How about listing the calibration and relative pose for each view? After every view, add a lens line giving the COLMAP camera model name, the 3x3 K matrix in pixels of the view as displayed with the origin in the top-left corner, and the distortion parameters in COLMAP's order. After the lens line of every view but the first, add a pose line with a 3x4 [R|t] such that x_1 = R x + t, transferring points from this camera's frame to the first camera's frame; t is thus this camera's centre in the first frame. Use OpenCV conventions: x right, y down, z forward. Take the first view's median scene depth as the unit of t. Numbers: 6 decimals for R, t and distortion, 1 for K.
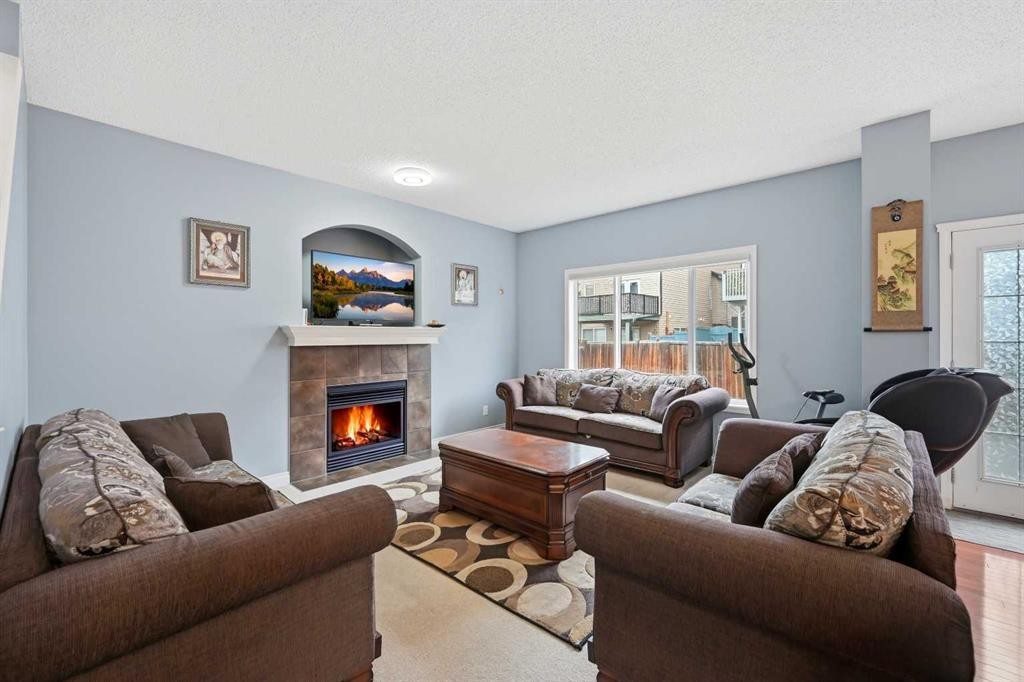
lens RADIAL K [[429.5, 0, 511.8], [0, 429.5, 336.3], [0, 0, 1]] dist [0.000949, 0.000263]
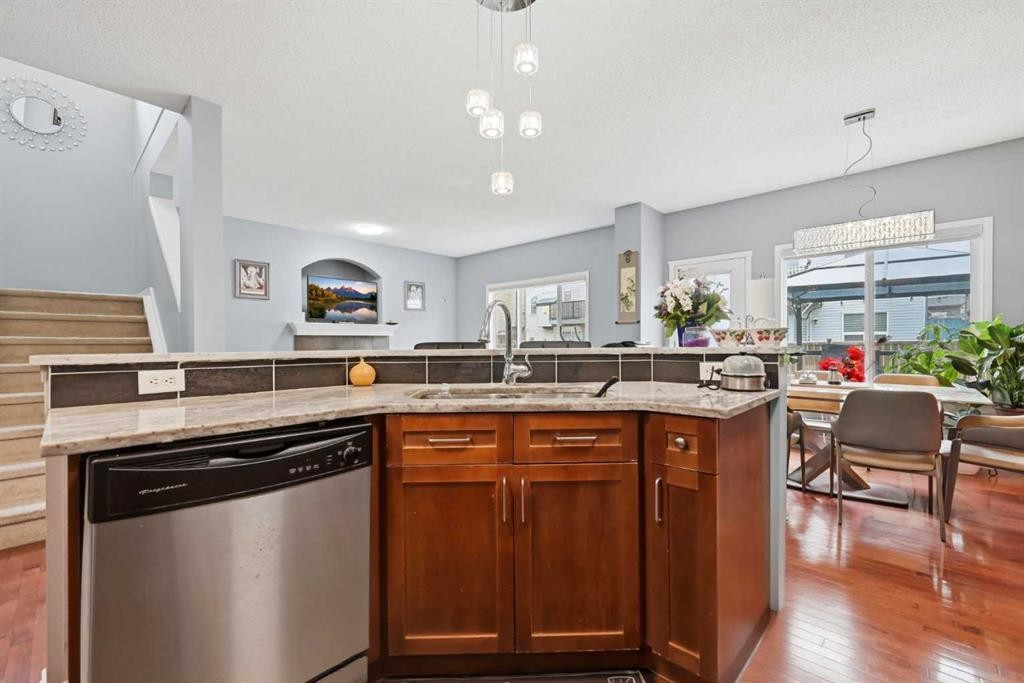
lens RADIAL K [[420.4, 0, 512.0], [0, 420.4, 341.5], [0, 0, 1]] dist [0.000717, 0.000100]
pose [[0.999966, -0.002571, -0.007831, 0.321447], [0.002589, 0.999994, 0.002247, 0.045474], [0.007825, -0.002268, 0.999967, -0.587073]]
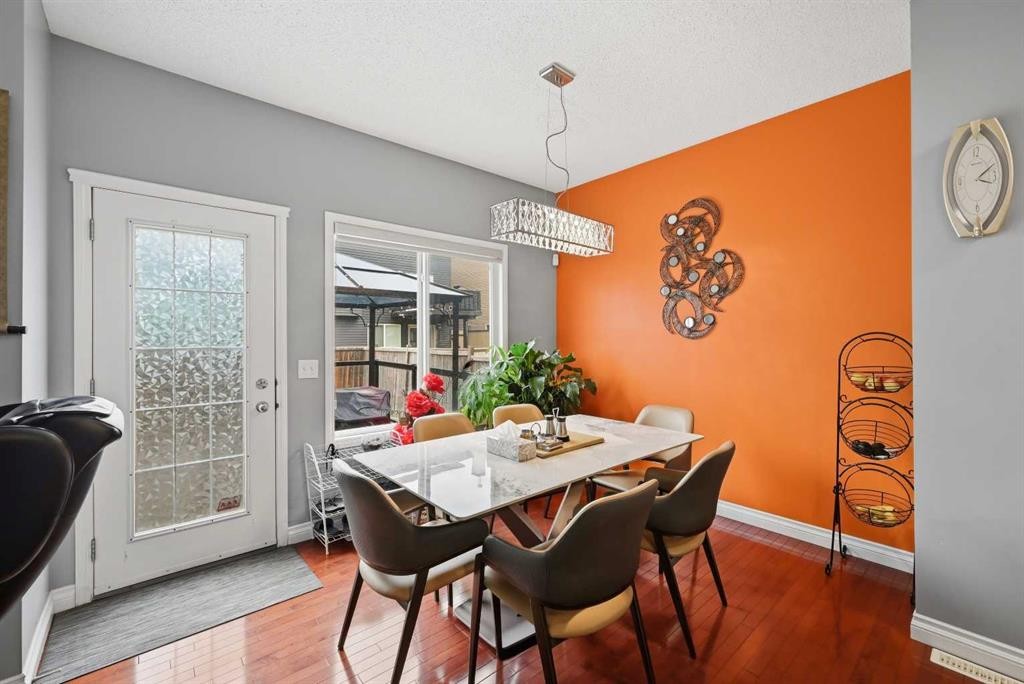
lens RADIAL K [[420.4, 0, 512.0], [0, 420.4, 342.0], [0, 0, 1]] dist [0.000717, 0.000100]
pose [[0.110804, -0.005112, 0.993829, 0.358196], [0.001010, 0.999987, 0.005031, -0.001893], [-0.993842, 0.000446, 0.110807, 0.222880]]
